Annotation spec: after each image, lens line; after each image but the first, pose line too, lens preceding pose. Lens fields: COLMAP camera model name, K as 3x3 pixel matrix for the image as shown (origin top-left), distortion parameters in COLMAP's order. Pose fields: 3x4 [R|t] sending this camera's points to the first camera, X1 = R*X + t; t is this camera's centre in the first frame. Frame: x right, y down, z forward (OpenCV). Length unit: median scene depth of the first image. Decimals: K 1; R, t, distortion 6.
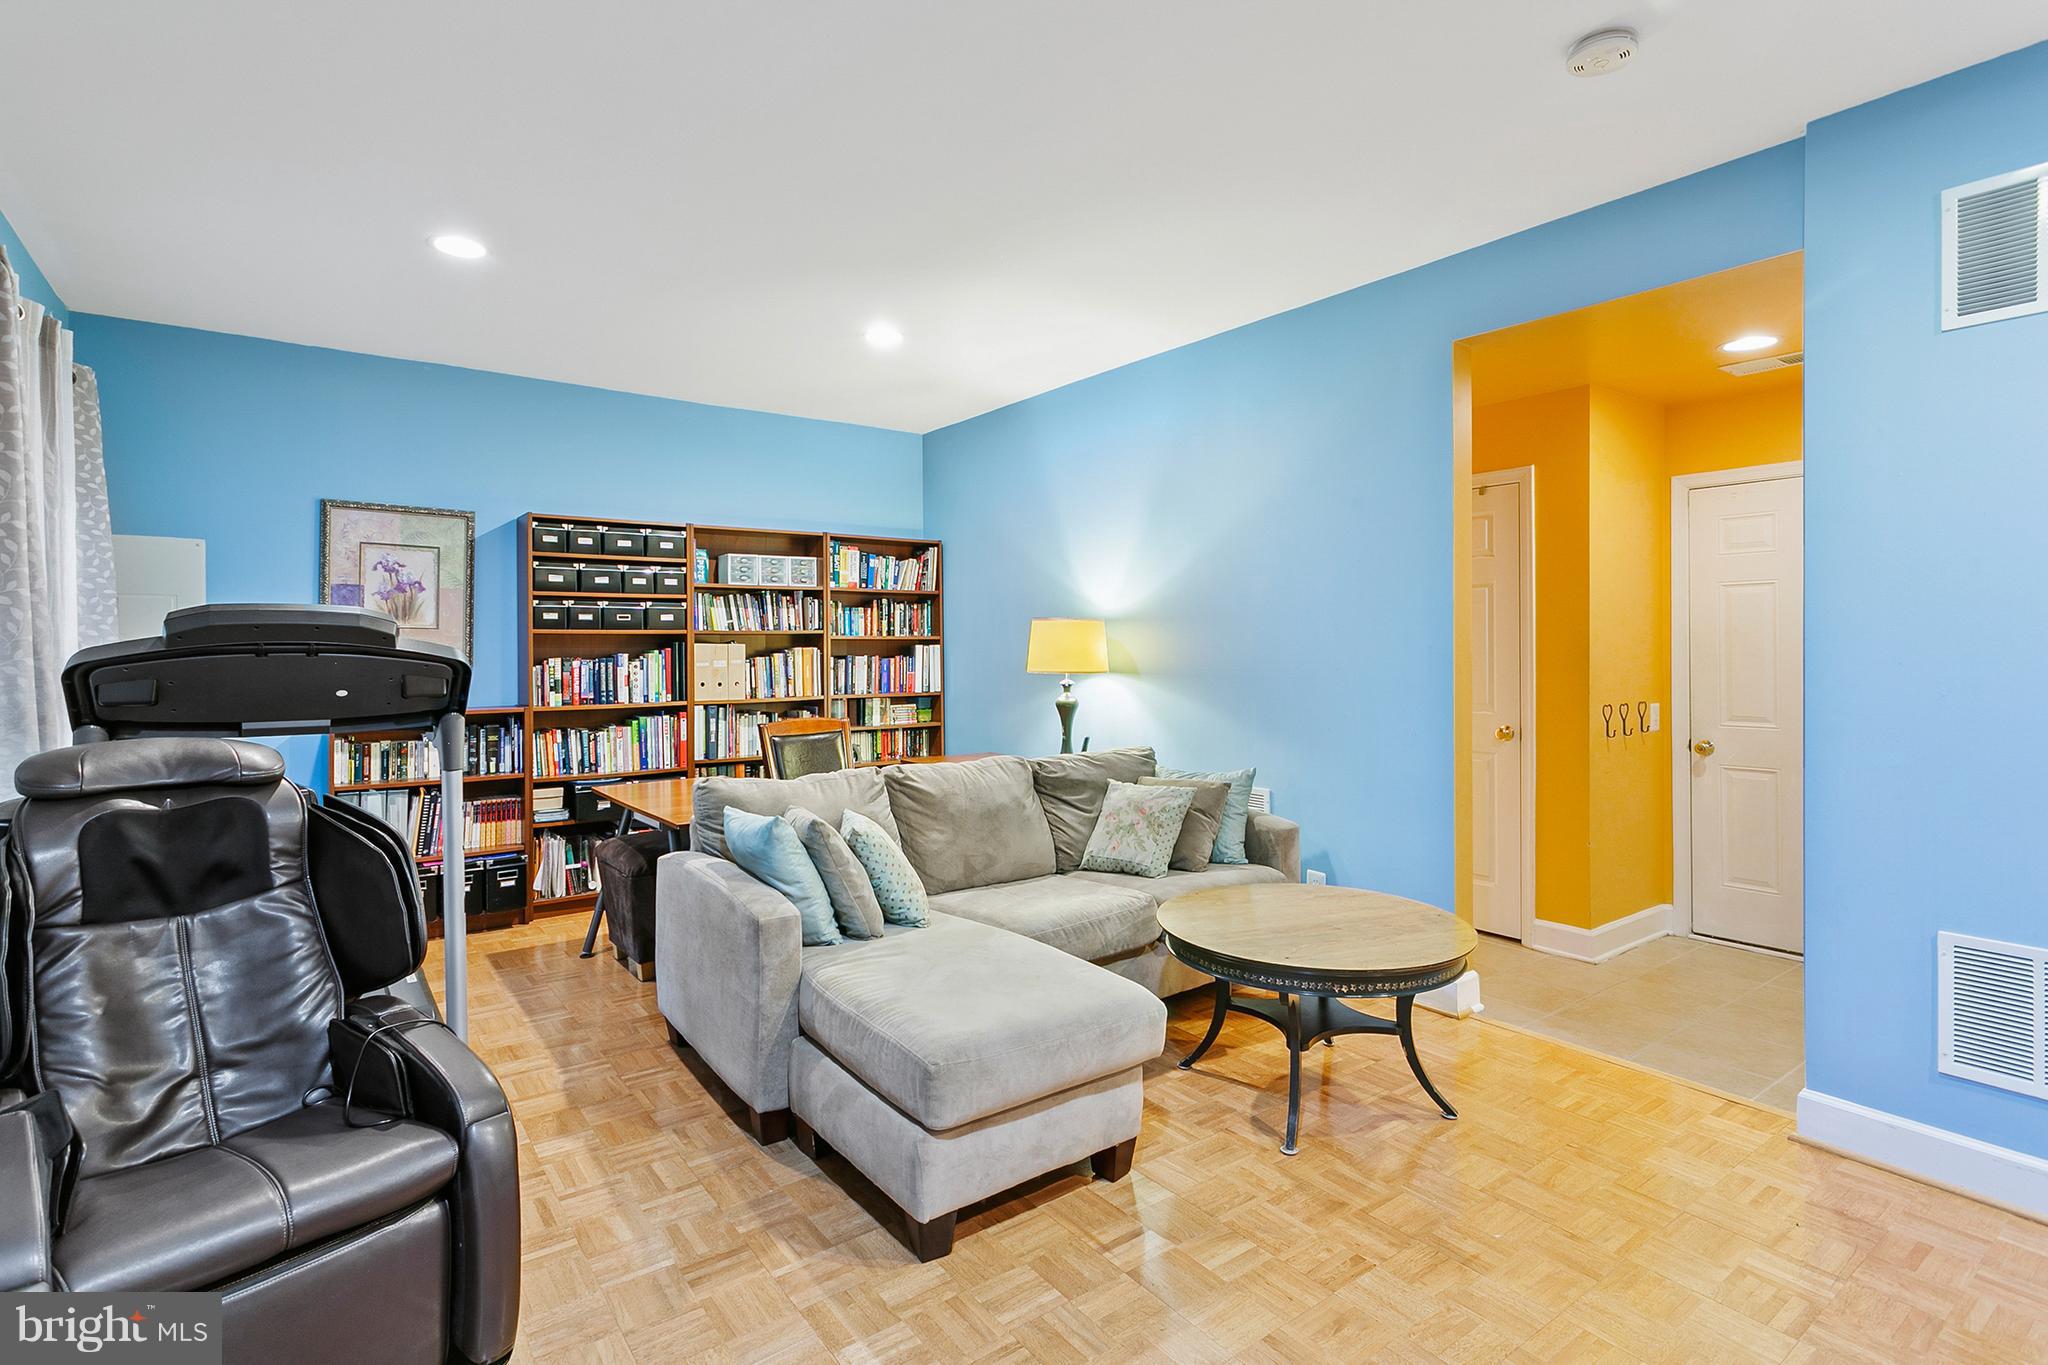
lens RADIAL K [[984.4, 0, 1021.8], [0, 984.4, 644.6], [0, 0, 1]] dist [0.000806, 0.001065]
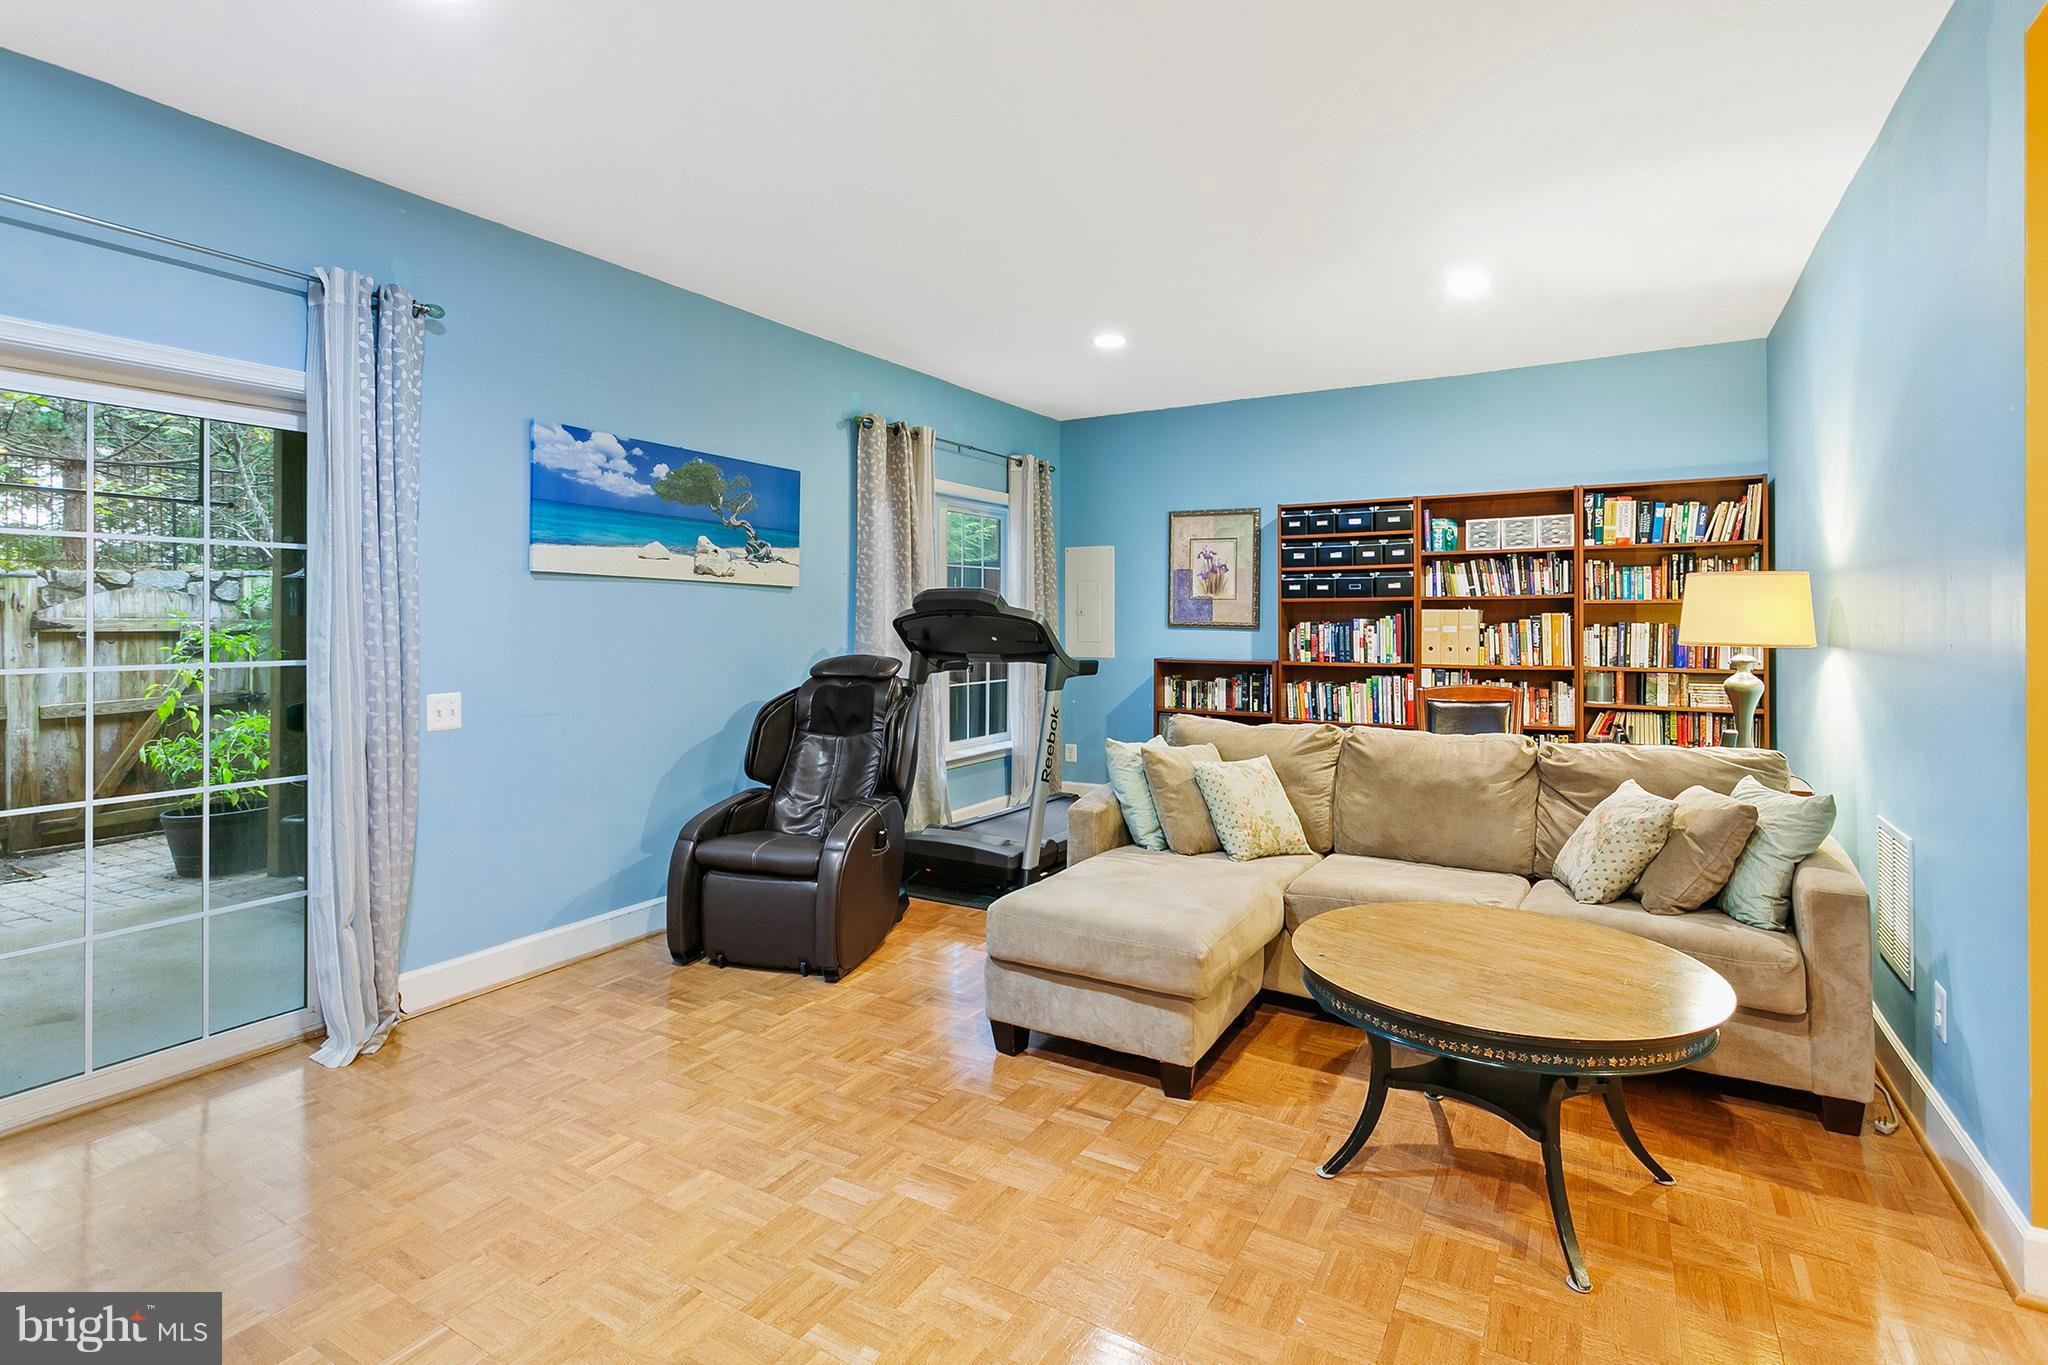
lens RADIAL K [[980.0, 0, 1014.5], [0, 980.0, 612.1], [0, 0, 1]] dist [-0.000866, 0.000239]
pose [[0.394691, -0.003160, -0.918808, 0.465720], [0.001877, 0.999995, -0.002632, 0.003918], [0.918812, -0.000686, 0.394695, 0.186327]]
